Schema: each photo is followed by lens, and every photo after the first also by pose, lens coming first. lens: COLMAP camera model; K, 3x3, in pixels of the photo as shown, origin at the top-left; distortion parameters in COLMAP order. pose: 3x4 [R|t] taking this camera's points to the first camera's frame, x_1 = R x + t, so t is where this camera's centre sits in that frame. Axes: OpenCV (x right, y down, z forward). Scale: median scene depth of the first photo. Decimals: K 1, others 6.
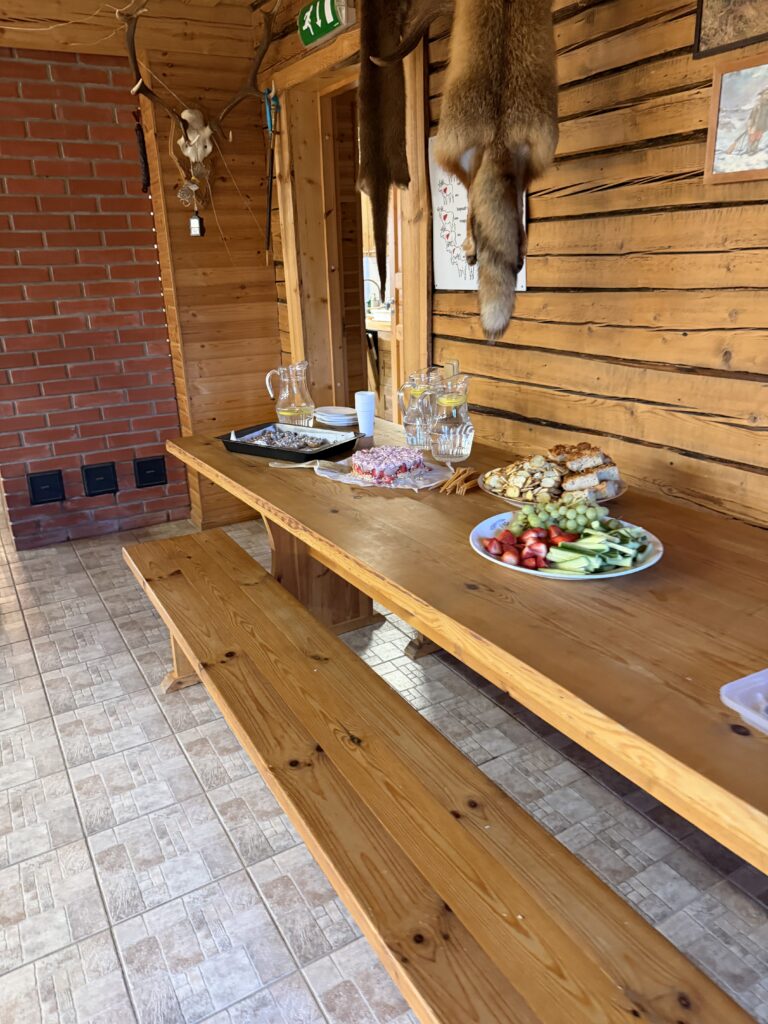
lens RADIAL K [[745.4, 0, 384.0], [0, 745.4, 512.0], [0, 0, 1]] dist [-0.000544, -0.011735]
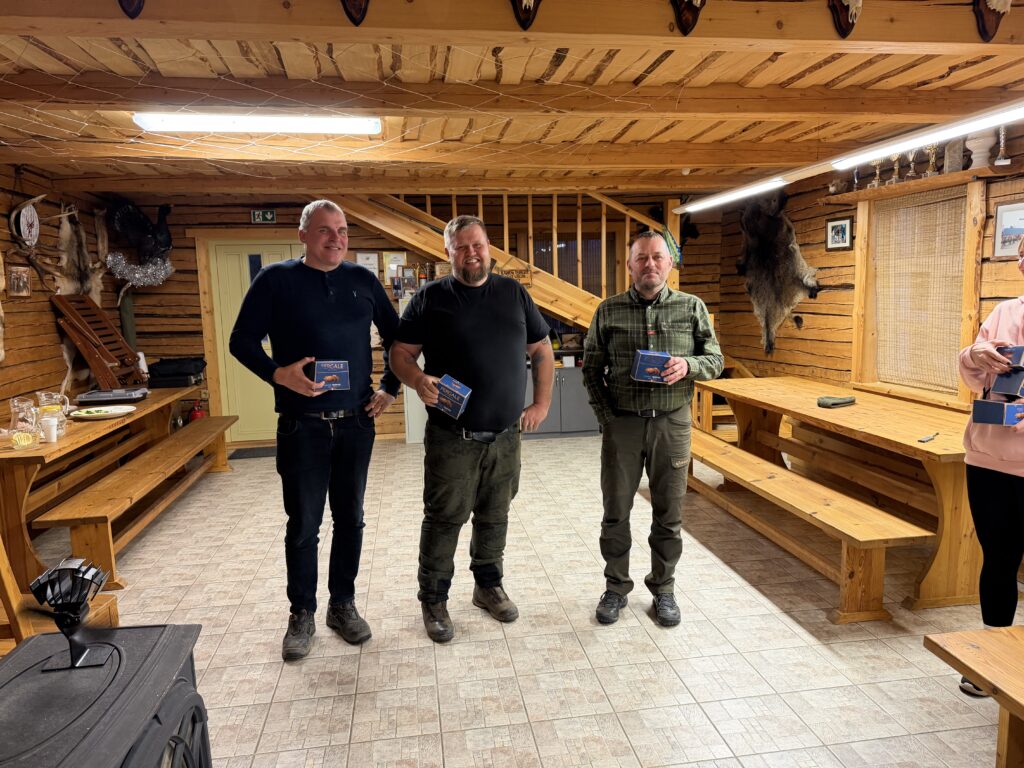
lens RADIAL K [[745.4, 0, 520.6], [0, 745.4, 386.6], [0, 0, 1]] dist [-0.000544, -0.011735]
pose [[-0.926502, 0.000777, 0.376288, -2.199757], [0.166041, 0.898221, 0.406975, -0.847743], [-0.337674, 0.439543, -0.832333, 2.443129]]
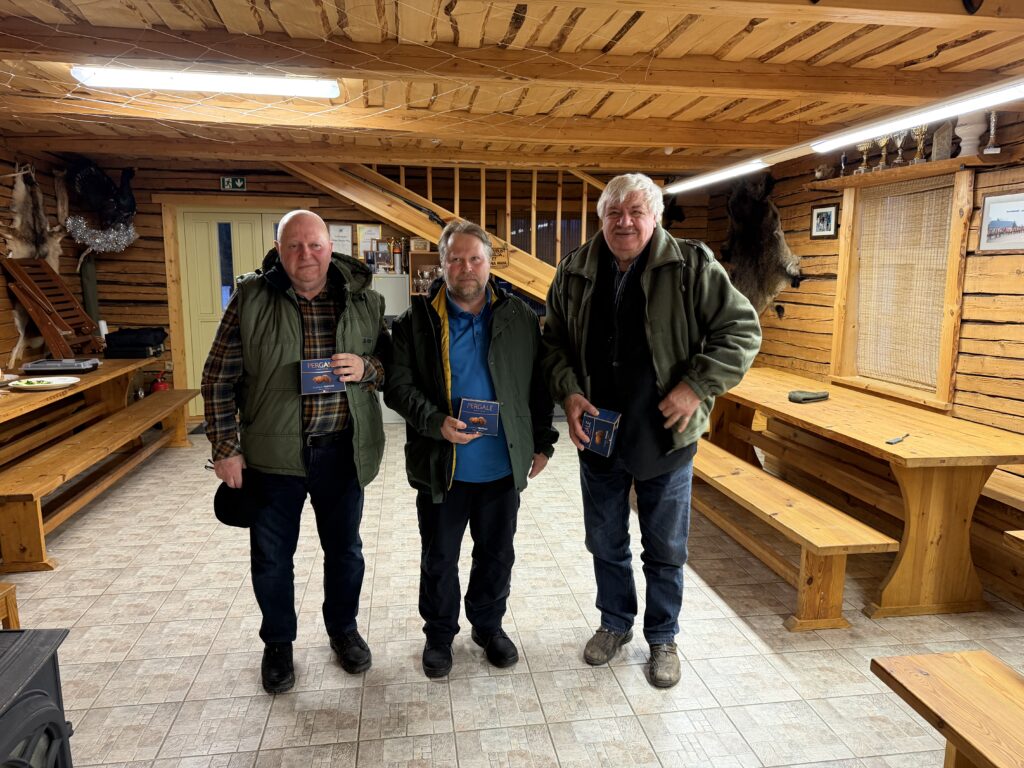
lens RADIAL K [[745.4, 0, 520.6], [0, 745.4, 386.6], [0, 0, 1]] dist [-0.000544, -0.011735]
pose [[-0.929398, -0.038998, 0.367013, -2.253838], [0.133847, 0.891095, 0.433629, -0.806298], [-0.343954, 0.452138, -0.822962, 2.317789]]
